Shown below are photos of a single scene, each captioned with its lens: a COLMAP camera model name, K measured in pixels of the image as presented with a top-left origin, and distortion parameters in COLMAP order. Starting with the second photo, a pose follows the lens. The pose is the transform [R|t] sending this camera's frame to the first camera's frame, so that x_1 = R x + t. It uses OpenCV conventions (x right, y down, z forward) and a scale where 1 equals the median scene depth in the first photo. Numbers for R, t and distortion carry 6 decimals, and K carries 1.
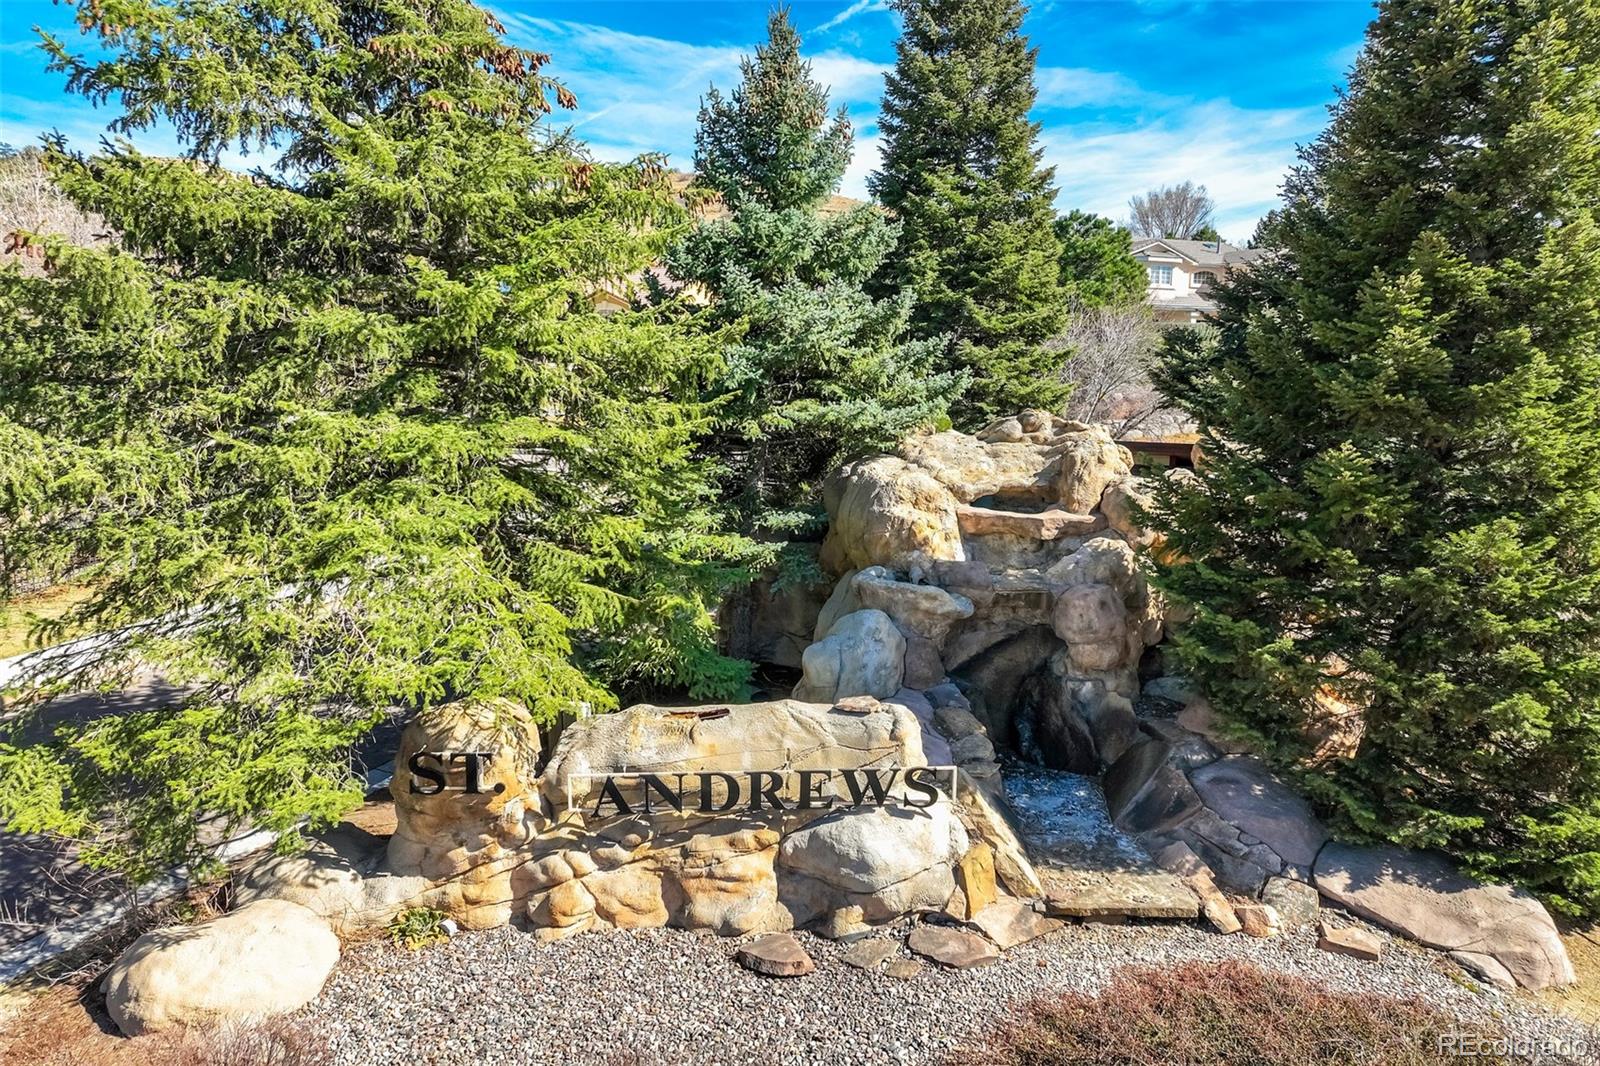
lens RADIAL K [[1126.7, 0, 802.1], [0, 1126.7, 541.7], [0, 0, 1]] dist [0.019367, -0.012412]
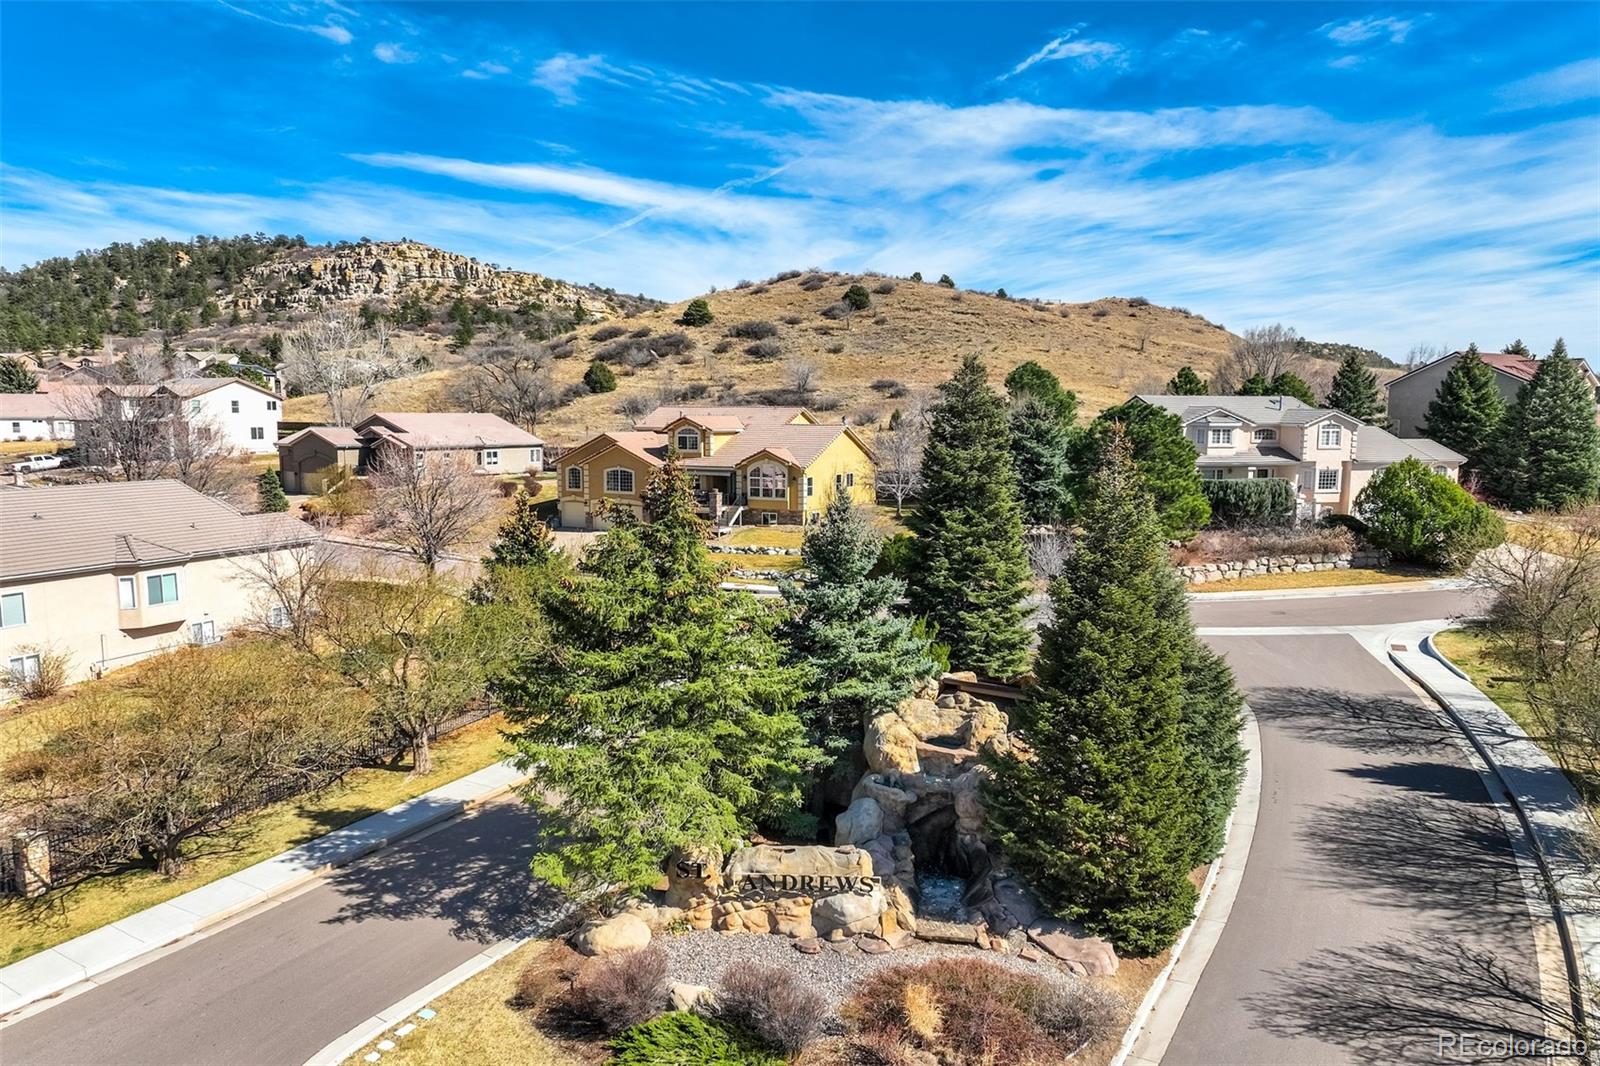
lens RADIAL K [[1126.7, 0, 800.3], [0, 1126.7, 523.3], [0, 0, 1]] dist [0.019367, -0.012412]
pose [[0.987894, 0.006311, -0.155005, 0.348877], [-0.014313, 0.998618, -0.050560, -0.474256], [0.154471, 0.052167, 0.986619, -1.614741]]
